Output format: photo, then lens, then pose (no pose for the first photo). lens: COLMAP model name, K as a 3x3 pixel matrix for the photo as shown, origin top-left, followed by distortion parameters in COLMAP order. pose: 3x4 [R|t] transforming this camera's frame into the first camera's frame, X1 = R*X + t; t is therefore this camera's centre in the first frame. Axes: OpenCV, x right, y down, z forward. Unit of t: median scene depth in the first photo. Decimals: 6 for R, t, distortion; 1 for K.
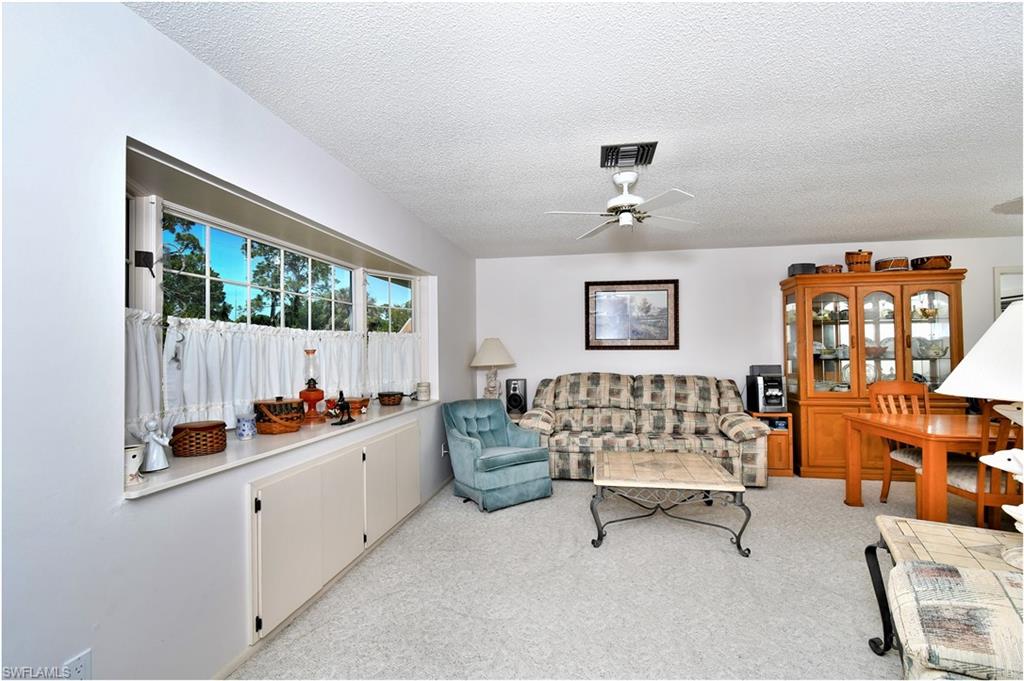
lens RADIAL K [[450.8, 0, 512.0], [0, 450.8, 340.5], [0, 0, 1]] dist [0.003553, -0.000052]
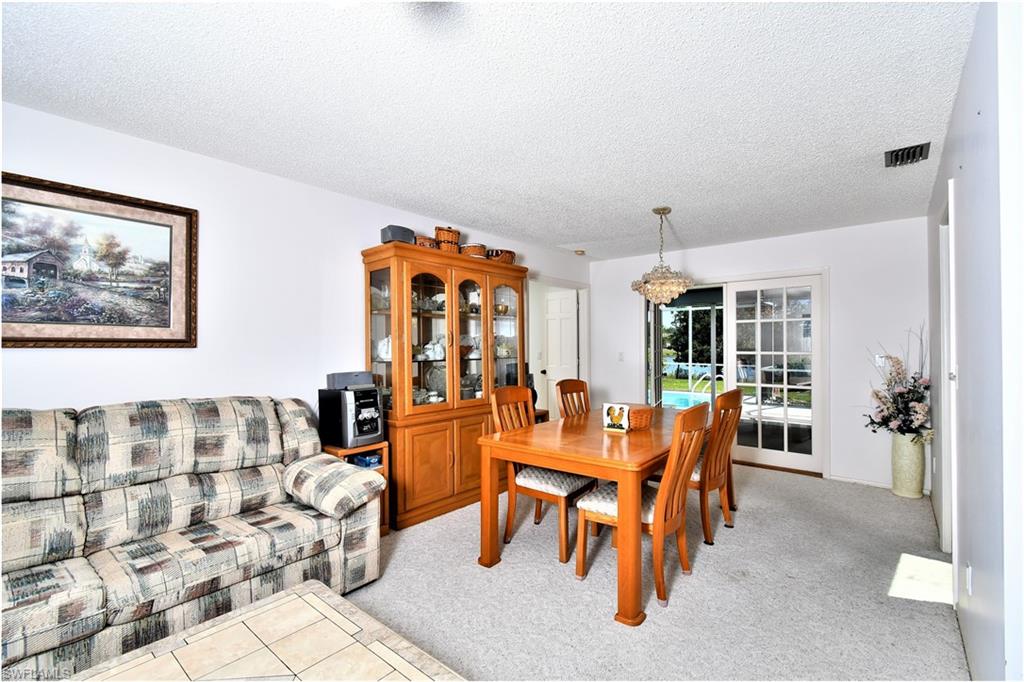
lens RADIAL K [[450.8, 0, 512.0], [0, 450.8, 341.0], [0, 0, 1]] dist [0.003553, -0.000052]
pose [[0.478336, 0.015936, 0.878032, 0.101933], [-0.020893, 0.999759, -0.006764, 0.009530], [-0.877929, -0.015109, 0.478553, 0.483863]]
